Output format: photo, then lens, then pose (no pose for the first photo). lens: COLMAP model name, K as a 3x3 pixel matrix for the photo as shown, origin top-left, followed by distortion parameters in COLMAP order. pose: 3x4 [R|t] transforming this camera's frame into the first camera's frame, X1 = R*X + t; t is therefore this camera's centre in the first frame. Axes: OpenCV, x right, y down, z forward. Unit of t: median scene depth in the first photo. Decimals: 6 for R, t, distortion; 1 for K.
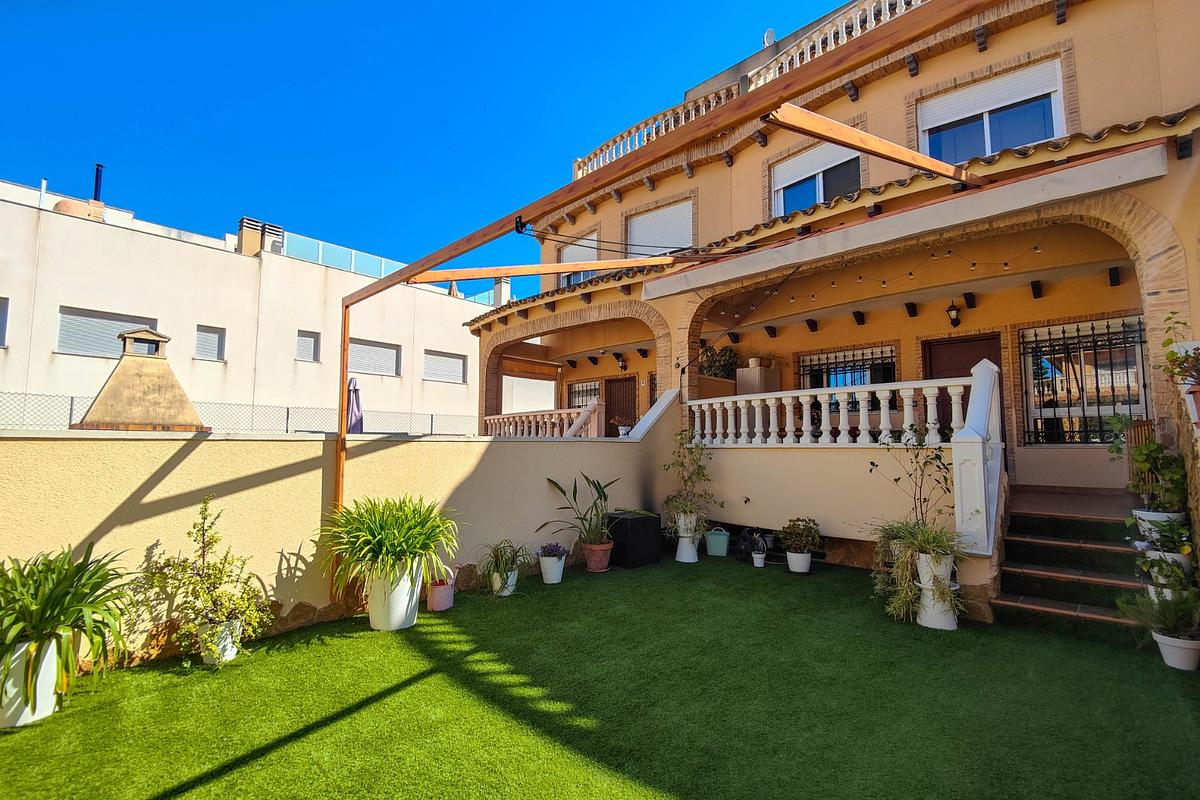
lens RADIAL K [[540.4, 0, 602.4], [0, 540.4, 405.7], [0, 0, 1]] dist [0.032793, -0.028759]
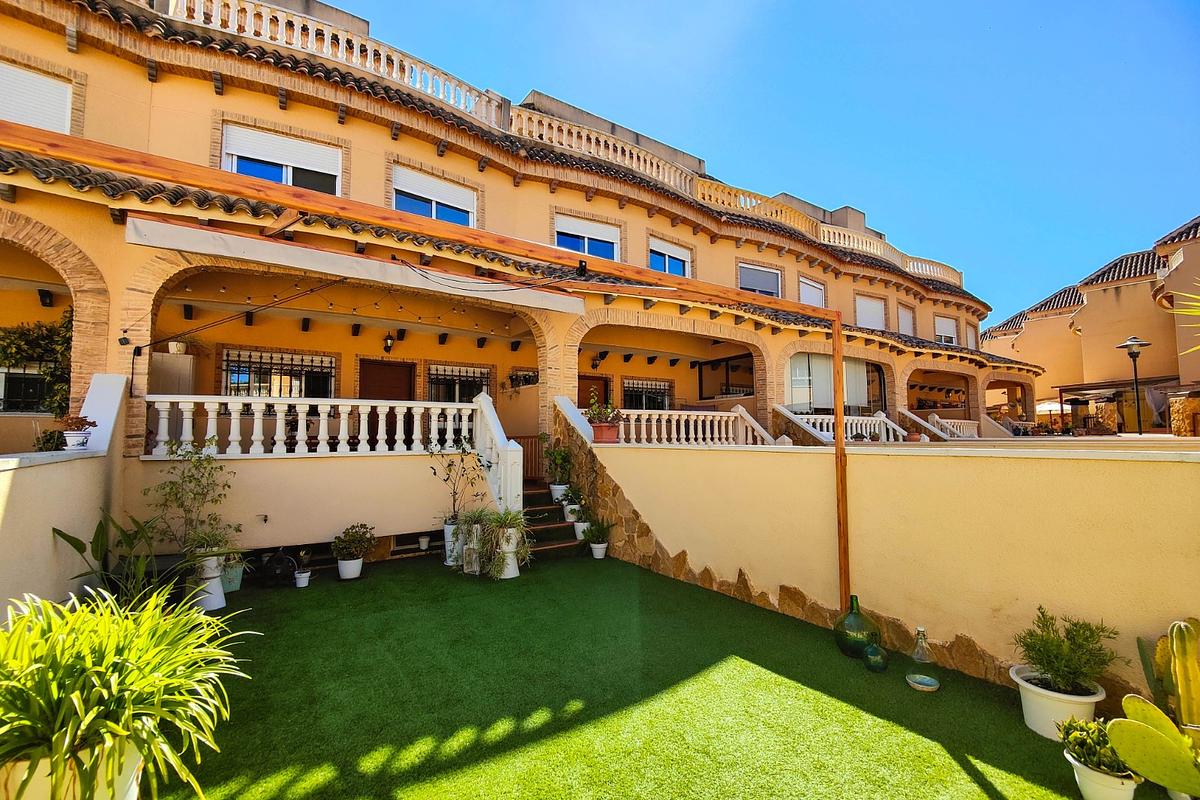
lens RADIAL K [[528.8, 0, 608.1], [0, 528.8, 403.1], [0, 0, 1]] dist [0.032627, -0.027332]
pose [[0.190266, 0.061758, 0.979788, -0.420140], [-0.072340, 0.996188, -0.048744, -0.007608], [-0.979064, -0.061603, 0.194008, 0.262386]]
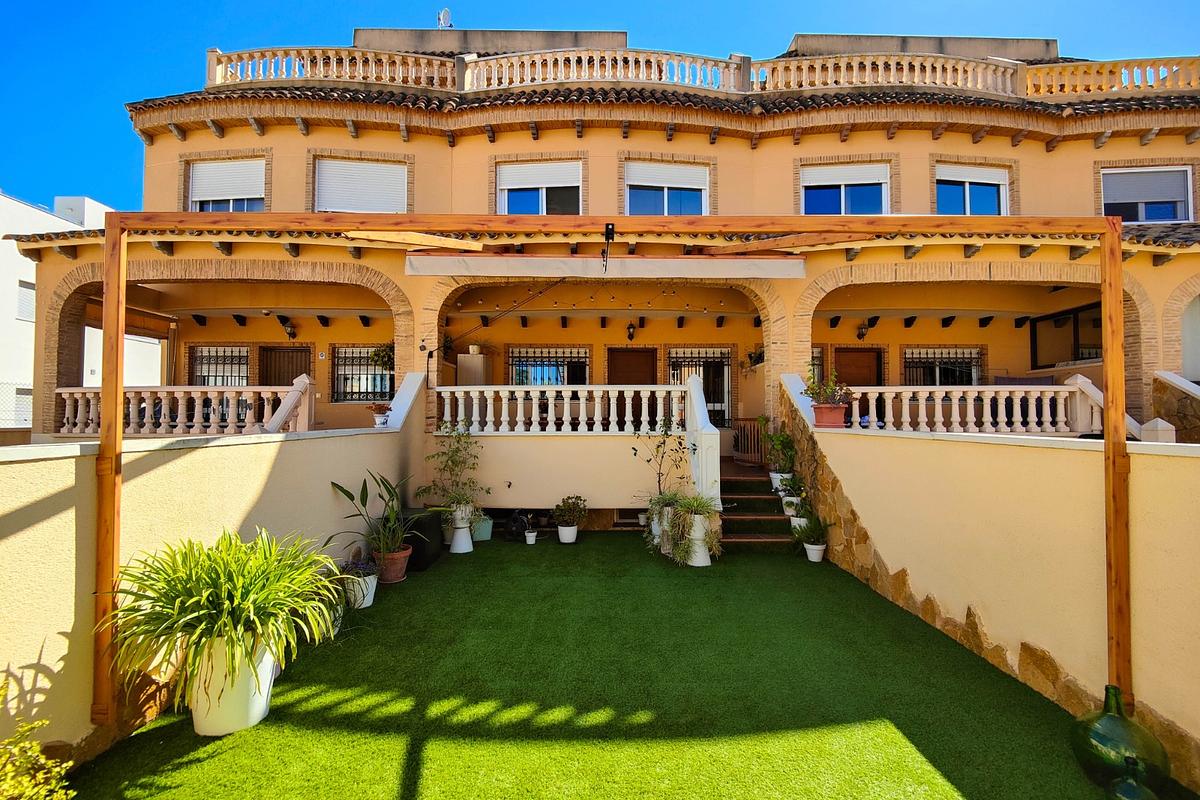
lens RADIAL K [[524.8, 0, 607.2], [0, 524.8, 404.0], [0, 0, 1]] dist [0.031640, -0.025920]
pose [[0.707713, 0.020106, 0.706214, -0.289477], [-0.055511, 0.998087, 0.027213, -0.020452], [-0.704316, -0.058462, 0.707475, 0.120234]]
